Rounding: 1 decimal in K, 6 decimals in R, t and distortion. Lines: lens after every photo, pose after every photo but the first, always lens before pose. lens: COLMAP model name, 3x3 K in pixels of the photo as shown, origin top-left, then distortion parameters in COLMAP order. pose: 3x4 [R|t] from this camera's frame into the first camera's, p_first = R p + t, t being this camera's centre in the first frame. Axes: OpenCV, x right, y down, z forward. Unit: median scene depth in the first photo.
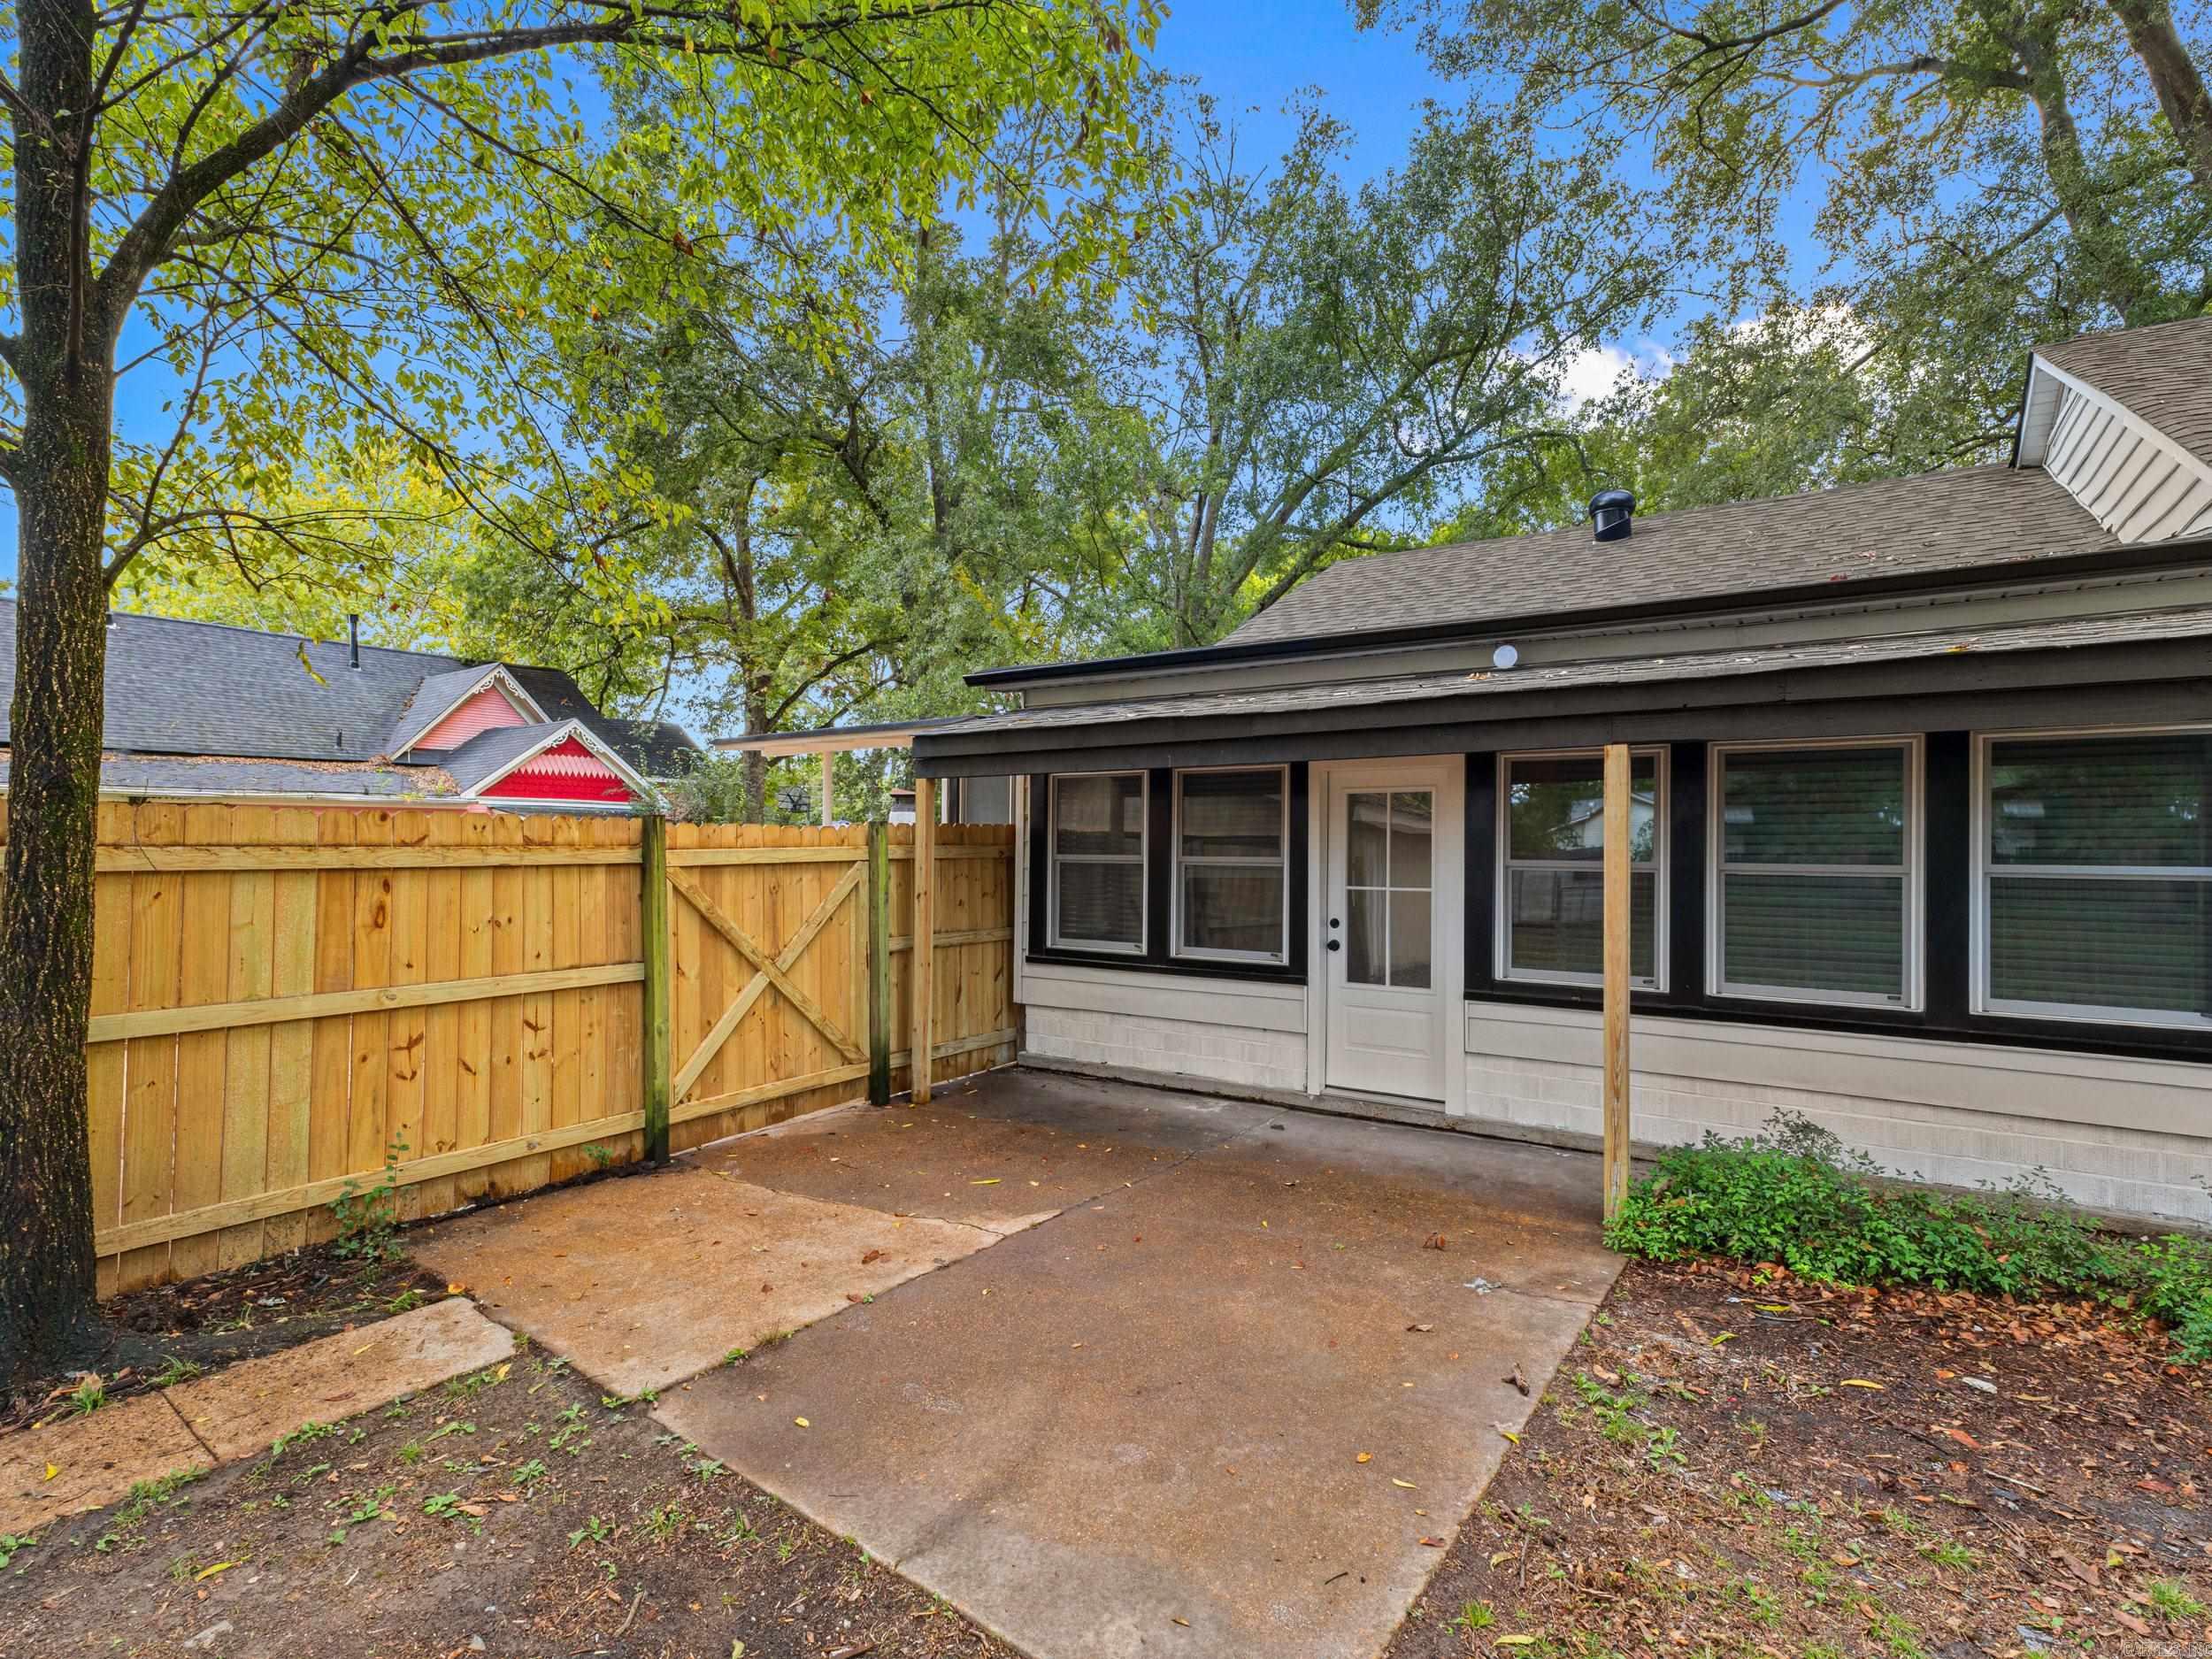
lens RADIAL K [[1075.9, 0, 1105.7], [0, 1075.9, 835.6], [0, 0, 1]] dist [-0.002855, -0.000298]
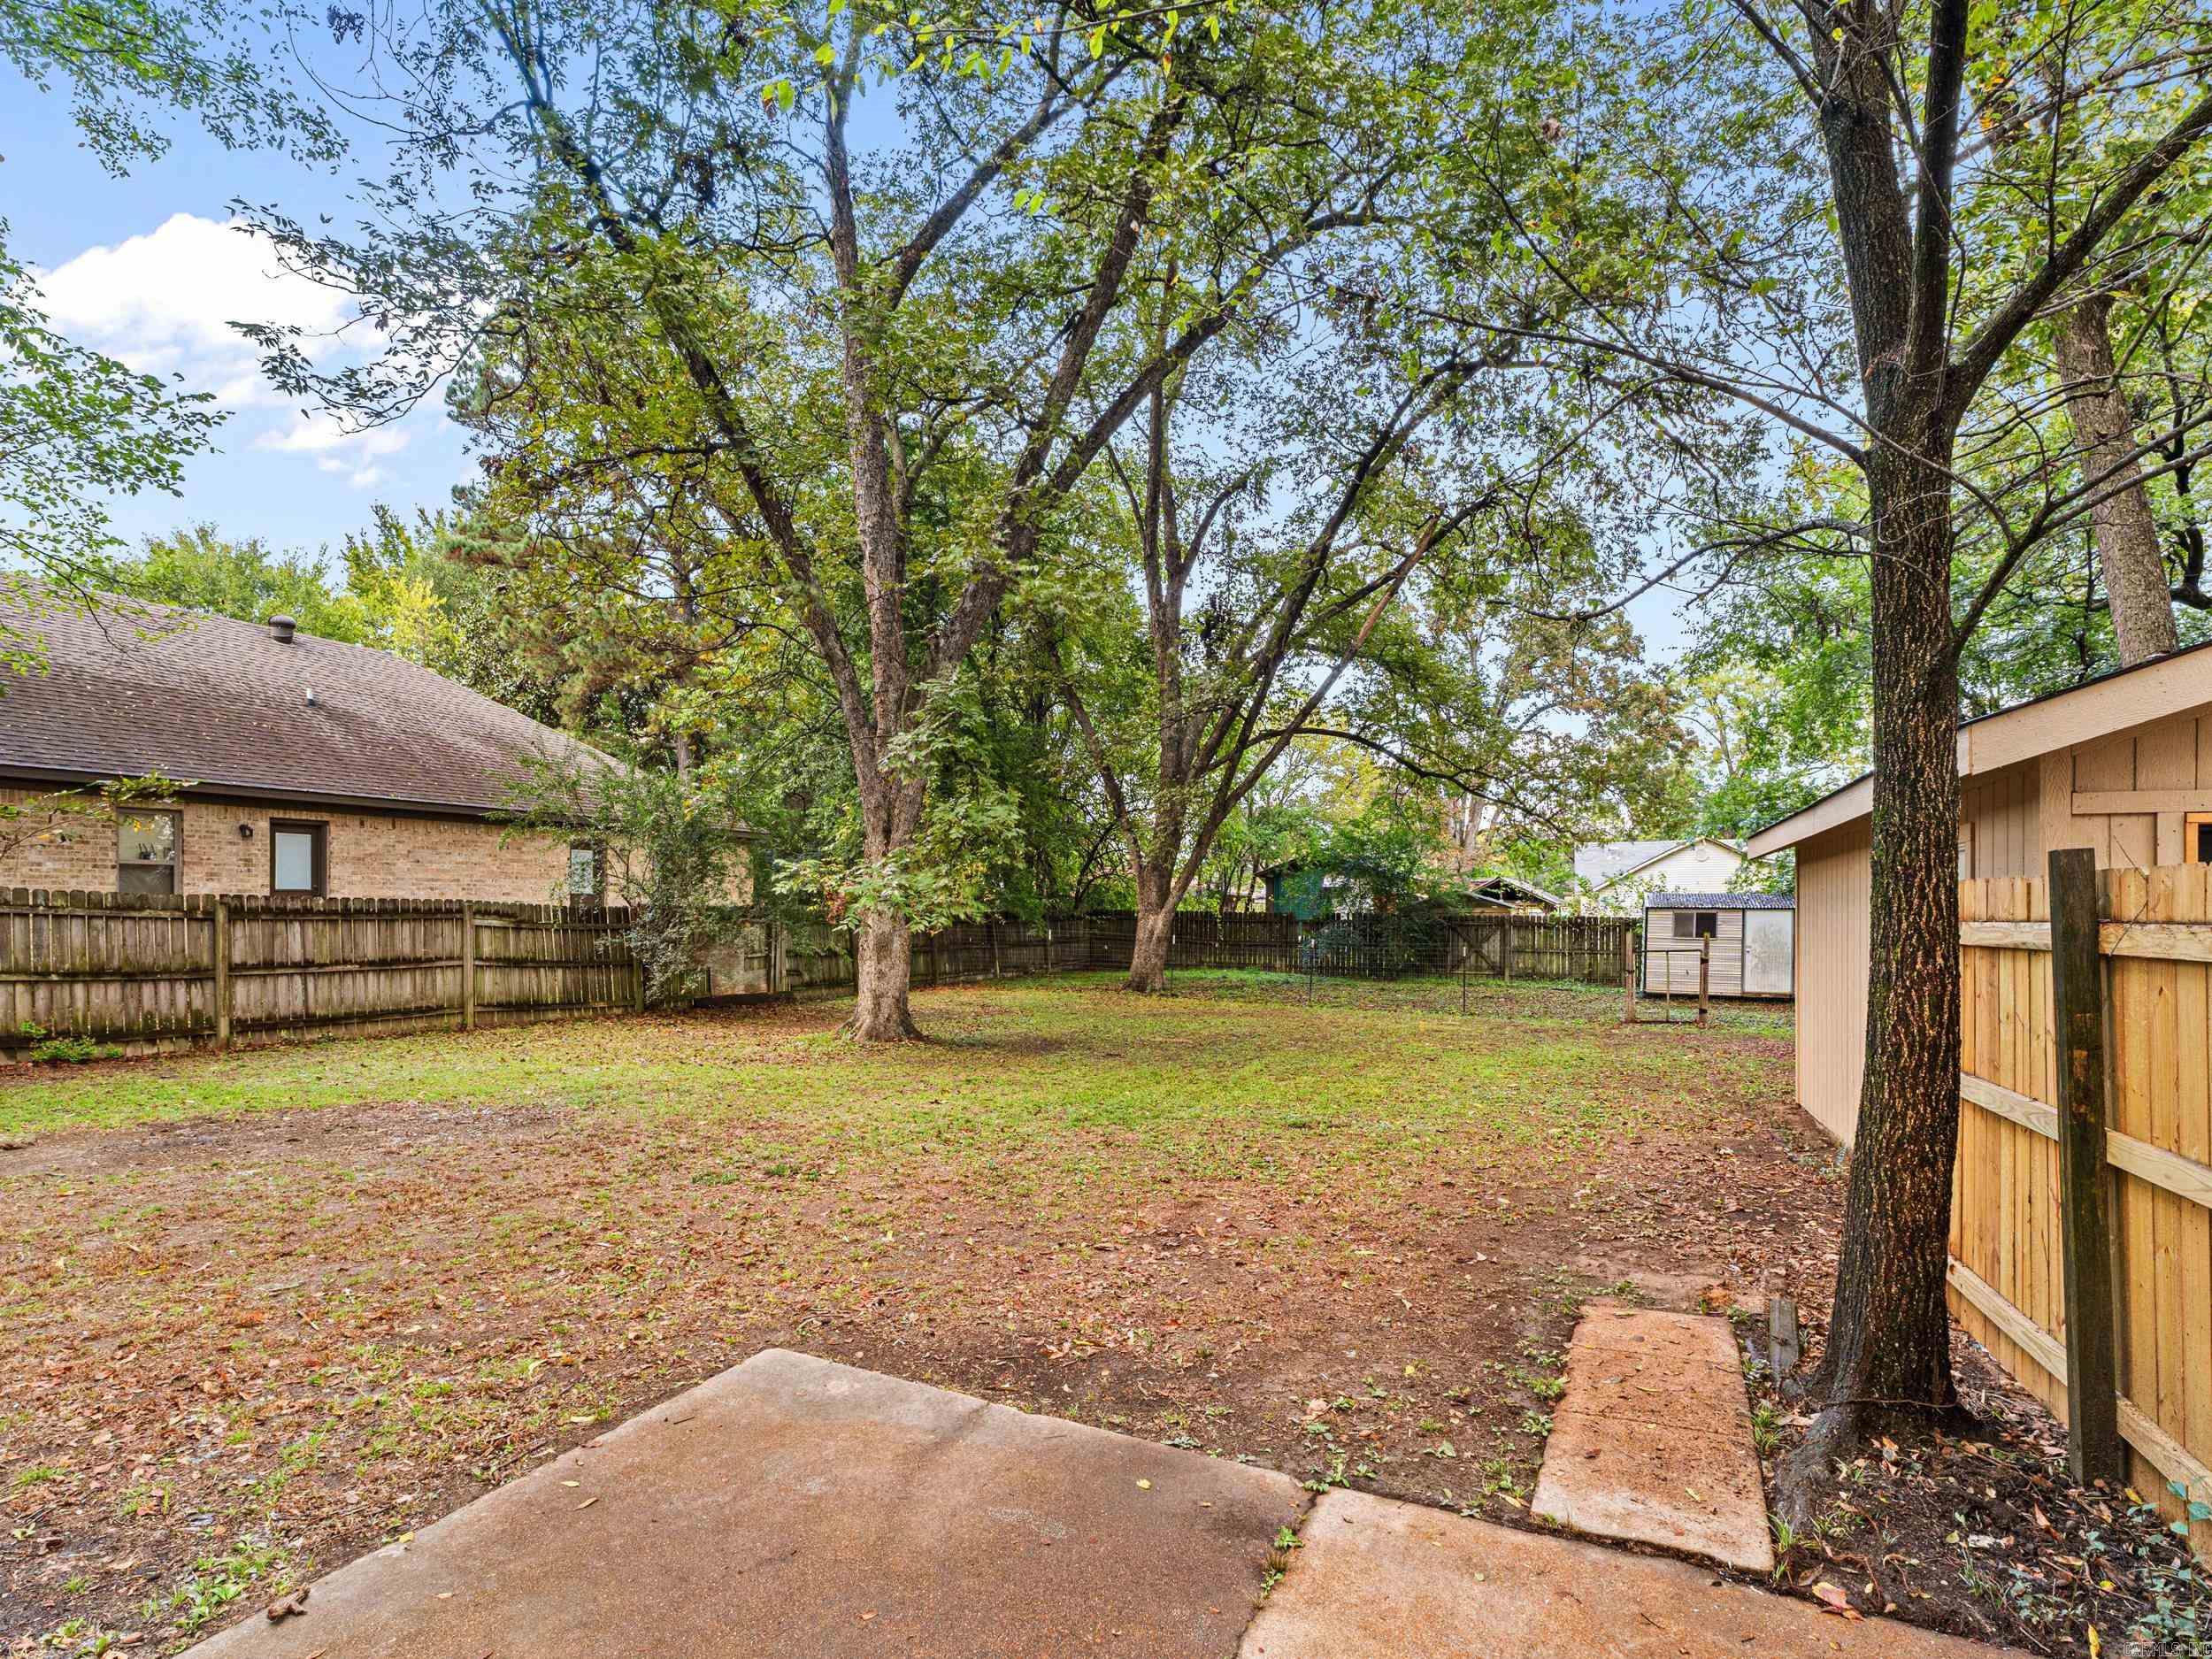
lens RADIAL K [[1075.9, 0, 1101.2], [0, 1075.9, 835.4], [0, 0, 1]] dist [-0.002855, -0.000298]
pose [[-0.986723, -0.000457, -0.162413, -0.074276], [0.003826, 0.999653, -0.026060, -0.042074], [0.162368, -0.026336, -0.986379, 1.955547]]
